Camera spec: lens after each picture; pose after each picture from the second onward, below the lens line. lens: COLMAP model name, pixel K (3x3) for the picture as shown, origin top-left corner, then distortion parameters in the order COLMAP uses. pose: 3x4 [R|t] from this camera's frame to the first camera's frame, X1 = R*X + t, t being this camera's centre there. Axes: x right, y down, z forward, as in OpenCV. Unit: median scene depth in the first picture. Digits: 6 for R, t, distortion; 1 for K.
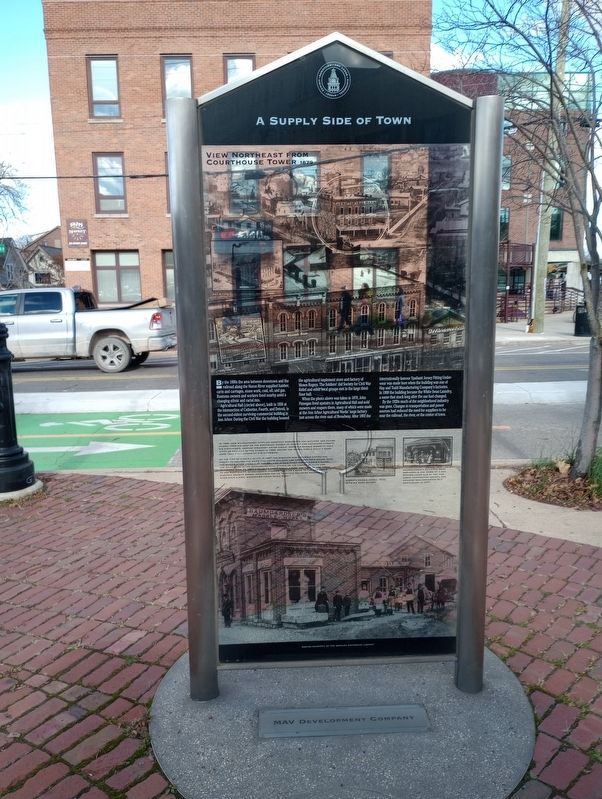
lens RADIAL K [[667.5, 0, 301.6], [0, 667.5, 399.5], [0, 0, 1]] dist [0.031071, -0.004148]
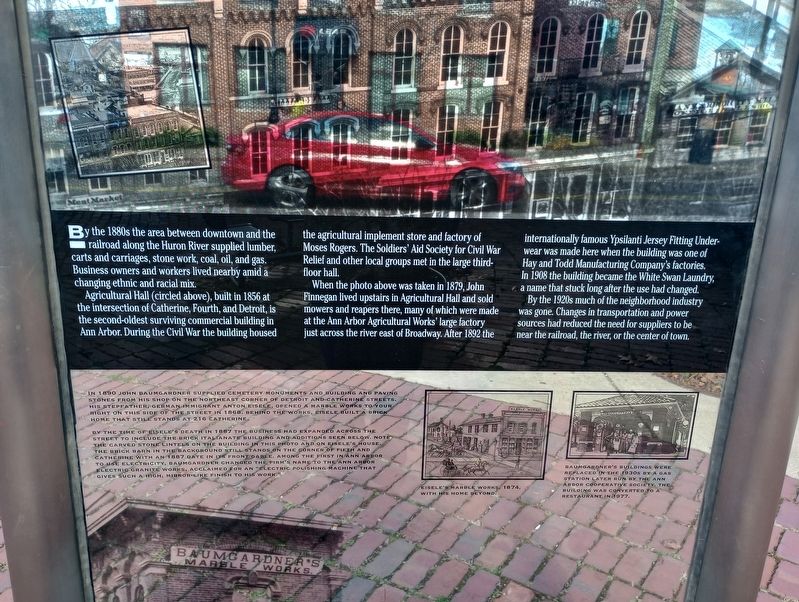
lens RADIAL K [[667.5, 0, 396.2], [0, 667.5, 300.9], [0, 0, 1]] dist [0.031071, -0.004148]
pose [[0.999113, 0.038992, 0.015894, 0.041542], [-0.040902, 0.988377, 0.146414, -0.047777], [-0.010000, -0.146934, 0.989096, 0.631760]]
